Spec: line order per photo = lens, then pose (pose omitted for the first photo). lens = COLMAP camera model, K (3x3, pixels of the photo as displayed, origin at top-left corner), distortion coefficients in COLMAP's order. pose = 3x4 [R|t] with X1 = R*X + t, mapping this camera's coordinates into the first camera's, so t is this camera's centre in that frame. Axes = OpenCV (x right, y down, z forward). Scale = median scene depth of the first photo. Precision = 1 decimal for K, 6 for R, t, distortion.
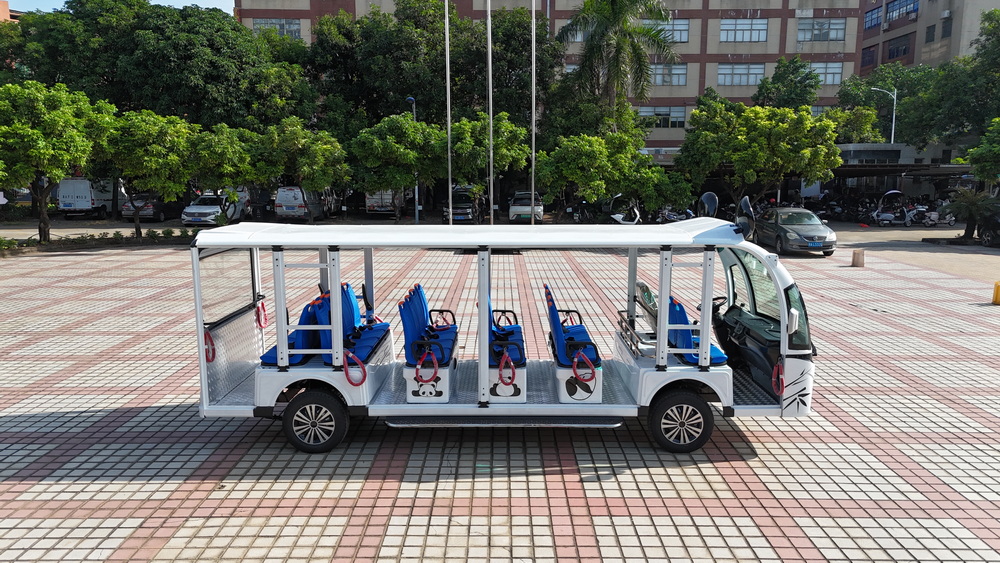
lens RADIAL K [[734.2, 0, 501.3], [0, 734.2, 276.6], [0, 0, 1]] dist [0.048296, -0.024824]
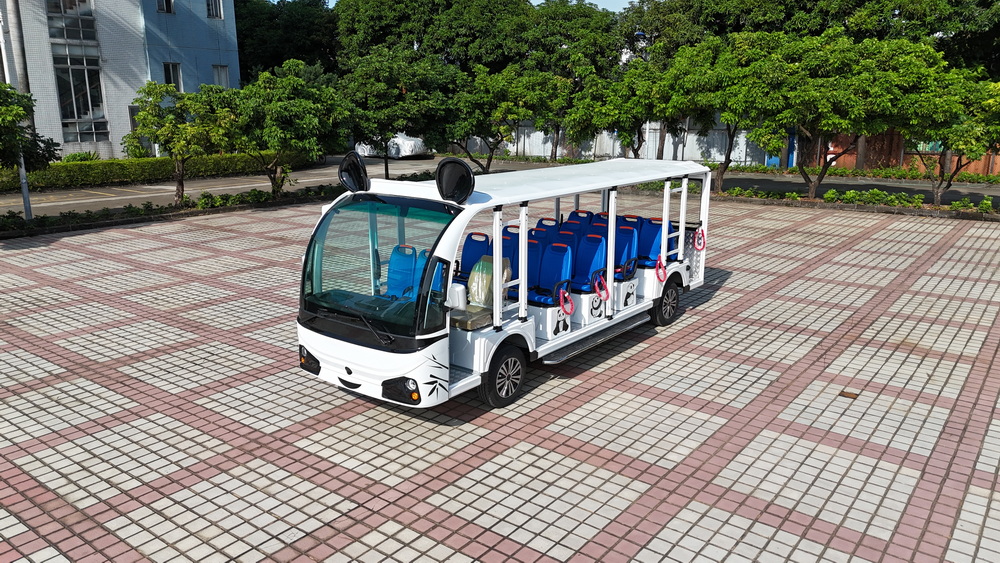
lens RADIAL K [[734.2, 0, 508.7], [0, 734.2, 279.4], [0, 0, 1]] dist [0.048296, -0.024824]
pose [[-0.602166, 0.187163, -0.776122, 1.016305], [-0.112467, 0.942552, 0.314558, -0.285330], [0.790409, 0.276704, -0.546523, 1.758468]]
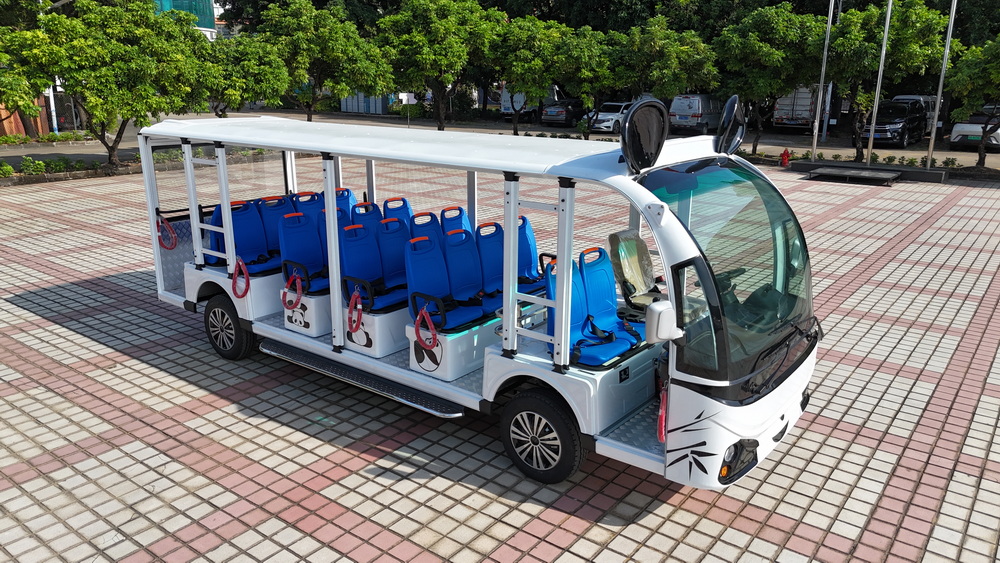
lens RADIAL K [[734.2, 0, 501.1], [0, 734.2, 281.2], [0, 0, 1]] dist [0.048296, -0.024824]
pose [[0.795365, 0.167709, -0.582467, 0.590229], [-0.095695, 0.983652, 0.152548, -0.043525], [0.598529, -0.065592, 0.798412, 0.454394]]
